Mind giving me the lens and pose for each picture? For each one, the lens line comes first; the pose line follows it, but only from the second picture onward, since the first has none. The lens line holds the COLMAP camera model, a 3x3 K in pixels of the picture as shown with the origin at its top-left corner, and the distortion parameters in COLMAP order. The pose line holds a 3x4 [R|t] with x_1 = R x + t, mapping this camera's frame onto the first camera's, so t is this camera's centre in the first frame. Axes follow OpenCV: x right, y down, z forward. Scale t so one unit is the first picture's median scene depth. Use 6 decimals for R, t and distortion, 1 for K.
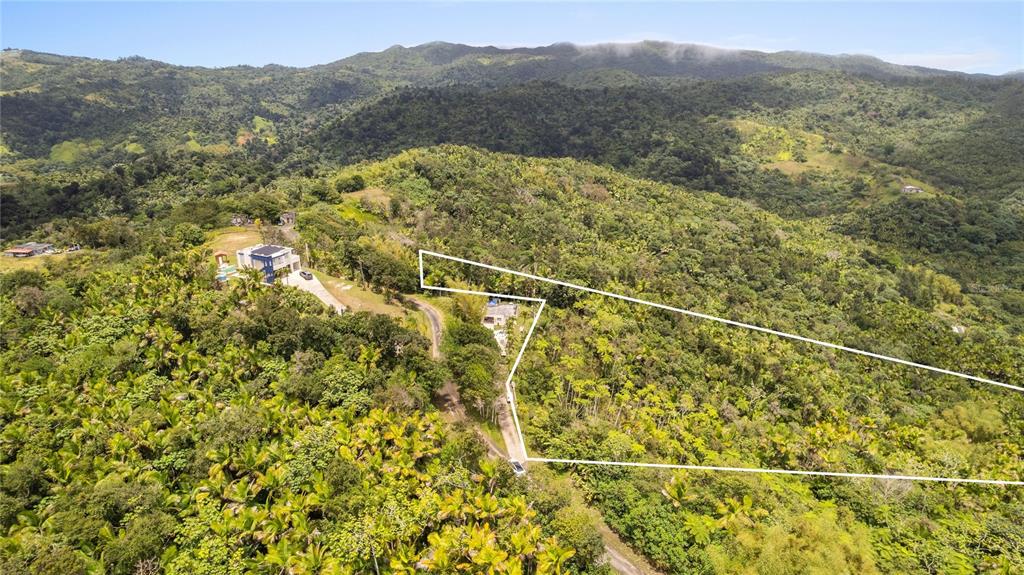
lens RADIAL K [[653.8, 0, 514.2], [0, 653.8, 290.5], [0, 0, 1]] dist [-0.084483, 0.073245]
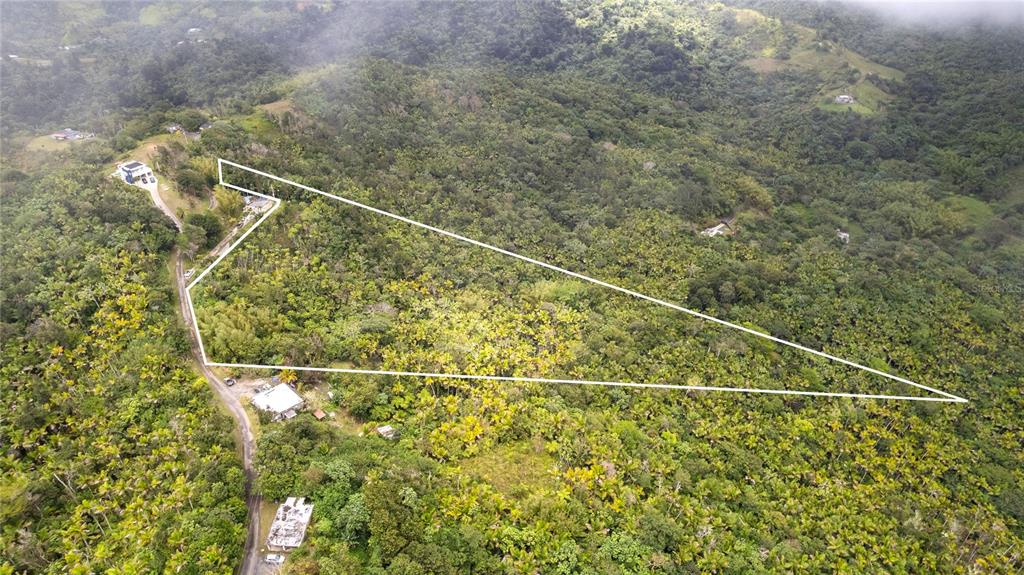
lens RADIAL K [[653.8, 0, 514.2], [0, 653.8, 290.5], [0, 0, 1]] dist [-0.084483, 0.073245]
pose [[0.985384, 0.093983, -0.142075, 0.213233], [-0.061438, 0.973975, 0.218171, -0.037847], [0.158882, -0.206254, 0.965513, -0.149330]]
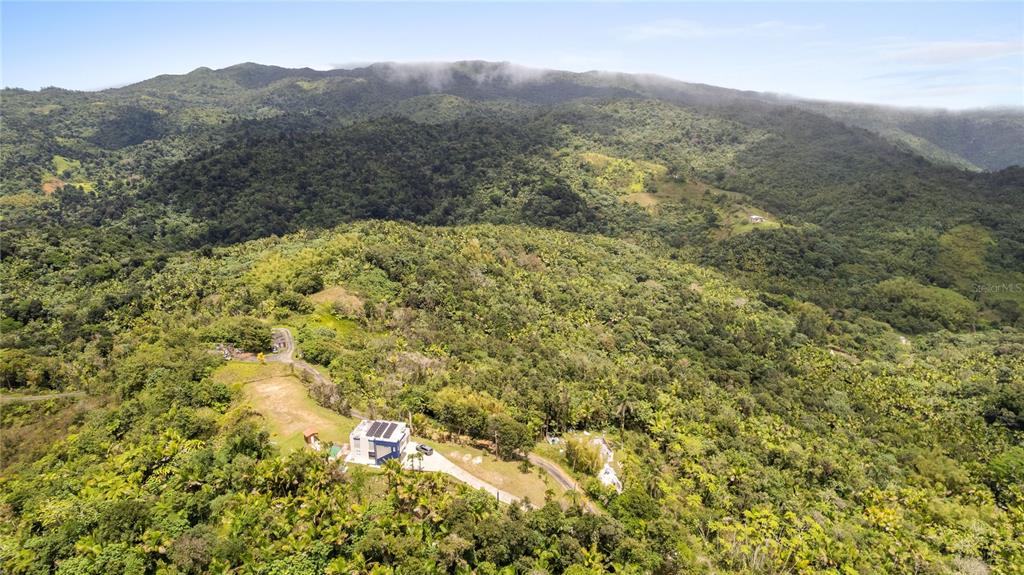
lens RADIAL K [[653.8, 0, 514.2], [0, 653.8, 290.5], [0, 0, 1]] dist [-0.084483, 0.073245]
pose [[0.961023, -0.084326, 0.263296, -0.088194], [0.089566, 0.995949, -0.007940, -0.049650], [-0.261560, 0.031213, 0.964682, 0.004048]]
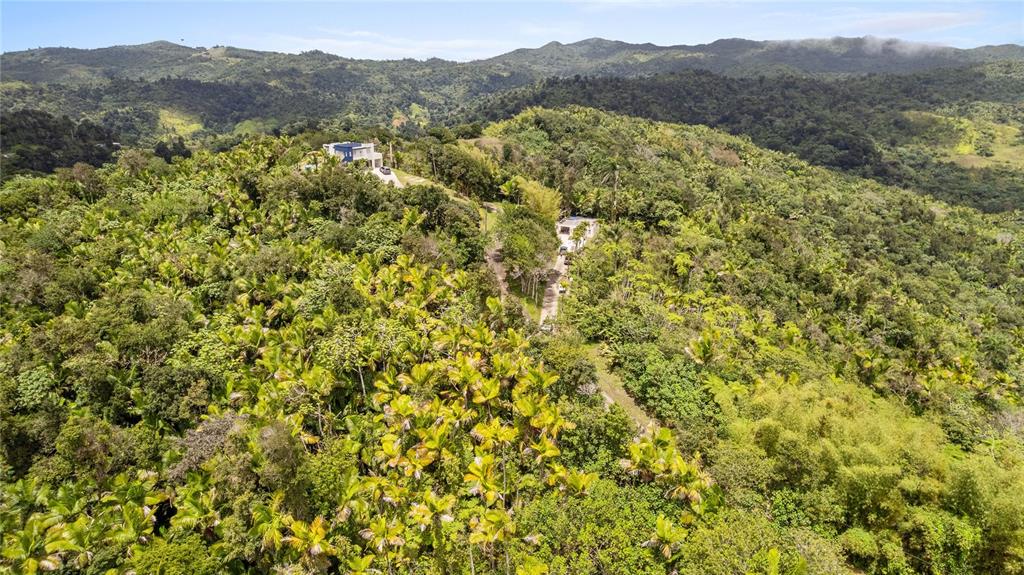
lens RADIAL K [[653.8, 0, 514.2], [0, 653.8, 290.5], [0, 0, 1]] dist [-0.084483, 0.073245]
pose [[0.973421, 0.076101, -0.216010, 0.022303], [-0.076554, 0.997046, 0.006284, 0.029092], [0.215850, 0.010419, 0.976371, 0.011577]]
